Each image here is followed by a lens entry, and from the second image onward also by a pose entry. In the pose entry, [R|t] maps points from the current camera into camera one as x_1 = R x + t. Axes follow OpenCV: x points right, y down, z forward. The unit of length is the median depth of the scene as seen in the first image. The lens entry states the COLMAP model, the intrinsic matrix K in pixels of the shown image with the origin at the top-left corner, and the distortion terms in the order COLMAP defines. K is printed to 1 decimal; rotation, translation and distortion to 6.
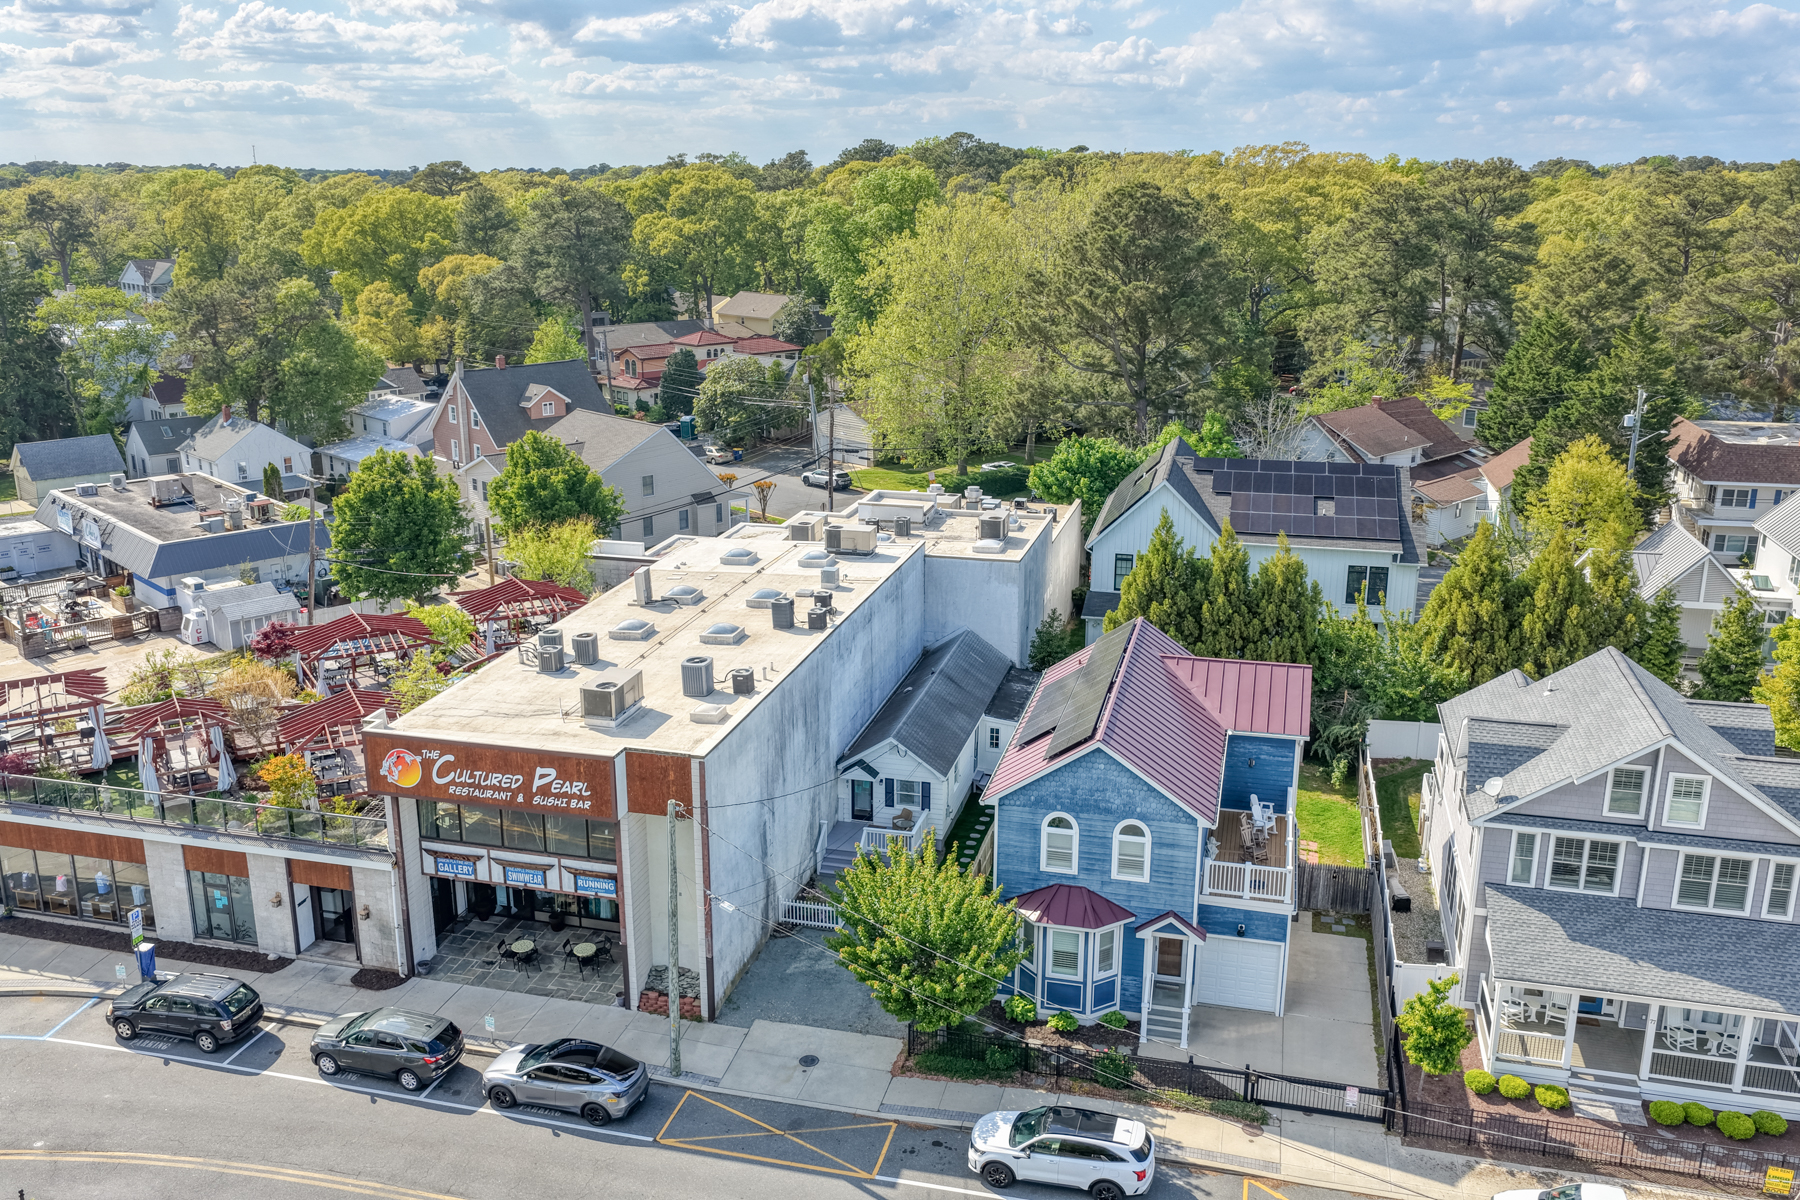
lens RADIAL K [[1488.2, 0, 904.7], [0, 1488.2, 604.7], [0, 0, 1]] dist [0.003253, 0.014770]
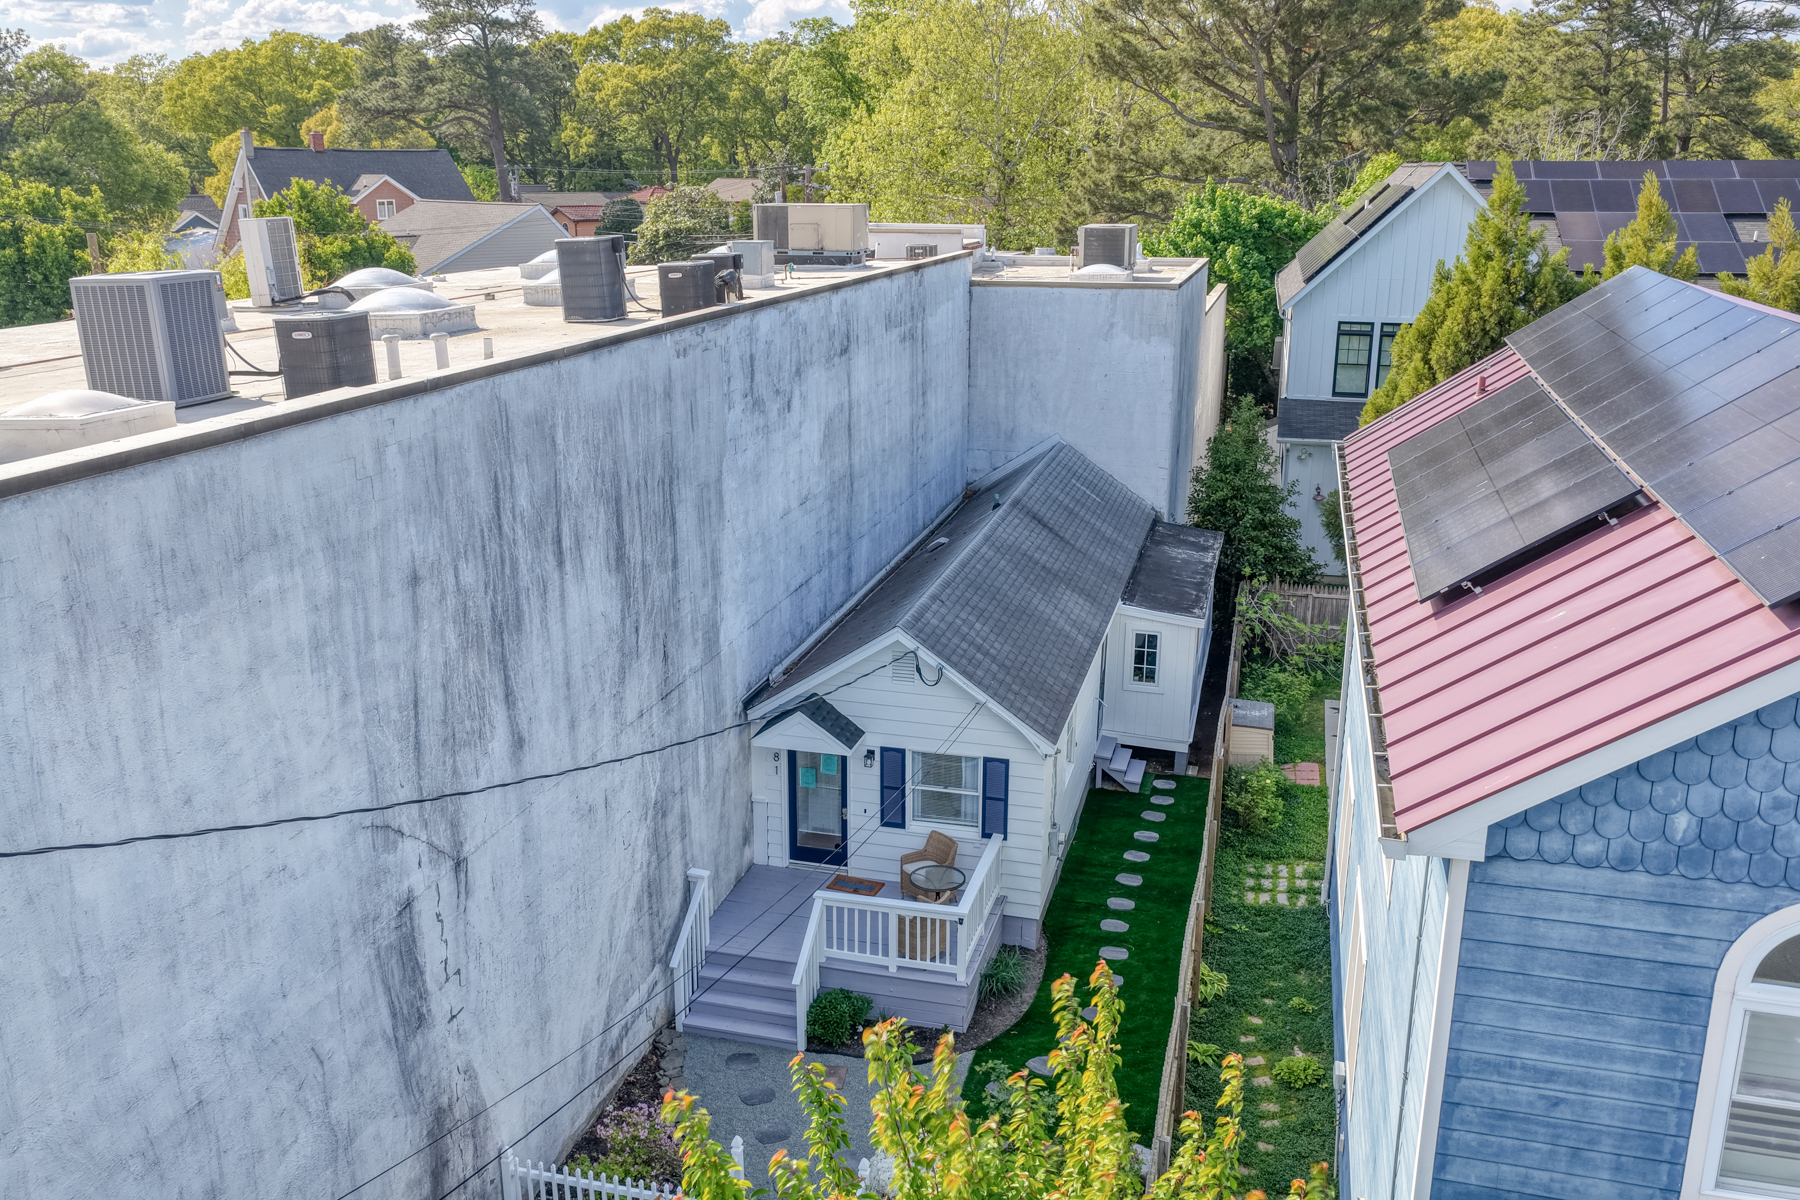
lens RADIAL K [[1488.2, 0, 894.8], [0, 1488.2, 593.3], [0, 0, 1]] dist [0.003253, 0.014770]
pose [[0.999918, 0.002758, -0.012511, -0.003996], [-0.002808, 0.999988, -0.003948, 0.060944], [0.012500, 0.003983, 0.999914, 0.483424]]
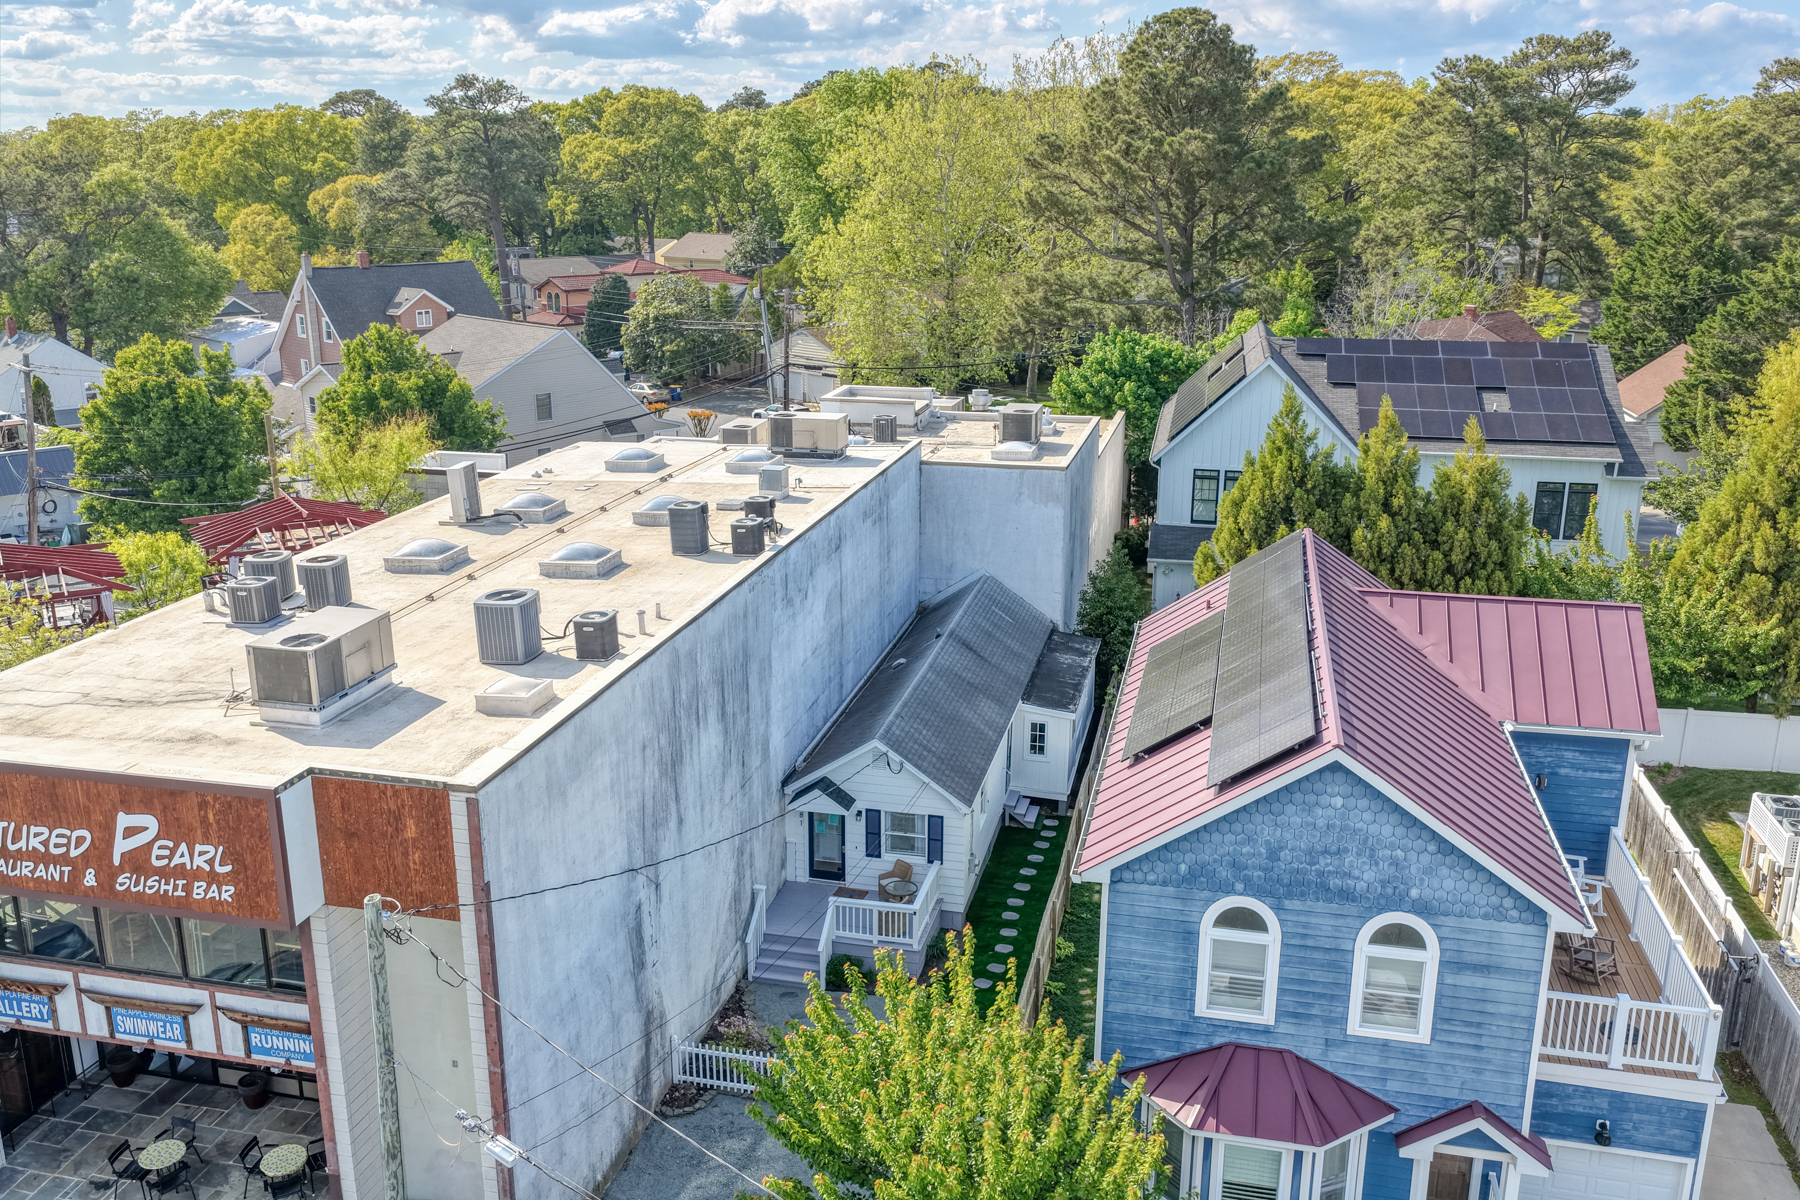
lens RADIAL K [[1488.2, 0, 898.1], [0, 1488.2, 596.8], [0, 0, 1]] dist [0.003253, 0.014770]
pose [[0.999841, -0.005170, 0.017075, -0.007438], [0.005227, 0.999981, -0.003328, 0.026298], [-0.017057, 0.003417, 0.999849, 0.310539]]
